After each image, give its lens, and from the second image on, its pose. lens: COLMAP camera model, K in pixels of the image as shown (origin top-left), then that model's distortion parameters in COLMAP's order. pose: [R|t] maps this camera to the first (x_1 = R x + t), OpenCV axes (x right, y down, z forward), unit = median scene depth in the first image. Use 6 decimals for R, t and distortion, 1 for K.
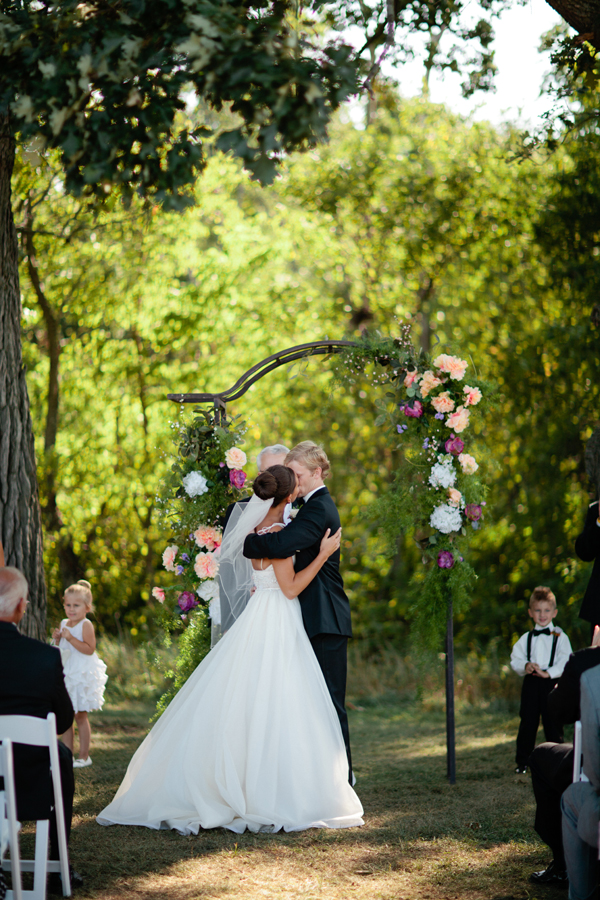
lens RADIAL K [[2207.0, 0, 300.0], [0, 2207.0, 450.0], [0, 0, 1]] dist [0.088425, 0.693211]
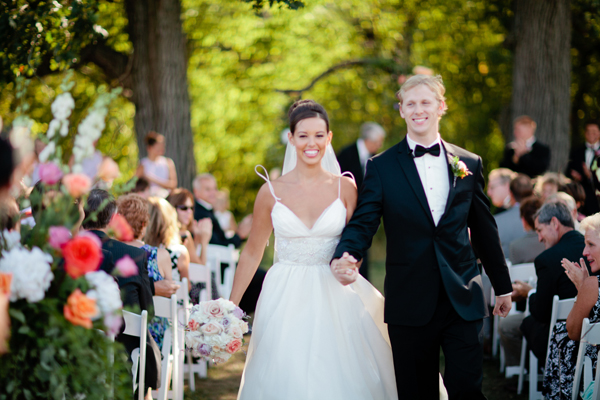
lens RADIAL K [[1471.3, 0, 300.0], [0, 1471.3, 200.0], [0, 0, 1]] dist [0.088425, 0.693211]
pose [[0.999840, -0.004458, -0.017335, -0.011384], [0.005412, 0.998451, 0.055377, -0.000397], [0.017061, -0.055462, 0.998315, -0.198345]]
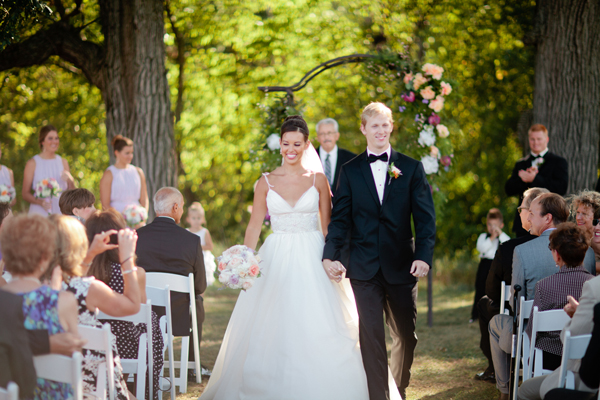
lens RADIAL K [[1471.3, 0, 300.0], [0, 1471.3, 200.0], [0, 0, 1]] dist [0.088425, 0.693211]
pose [[0.999626, 0.010255, -0.025345, -0.000589], [-0.009013, 0.998774, 0.048668, 0.004002], [0.025813, -0.048421, 0.998493, -0.067356]]
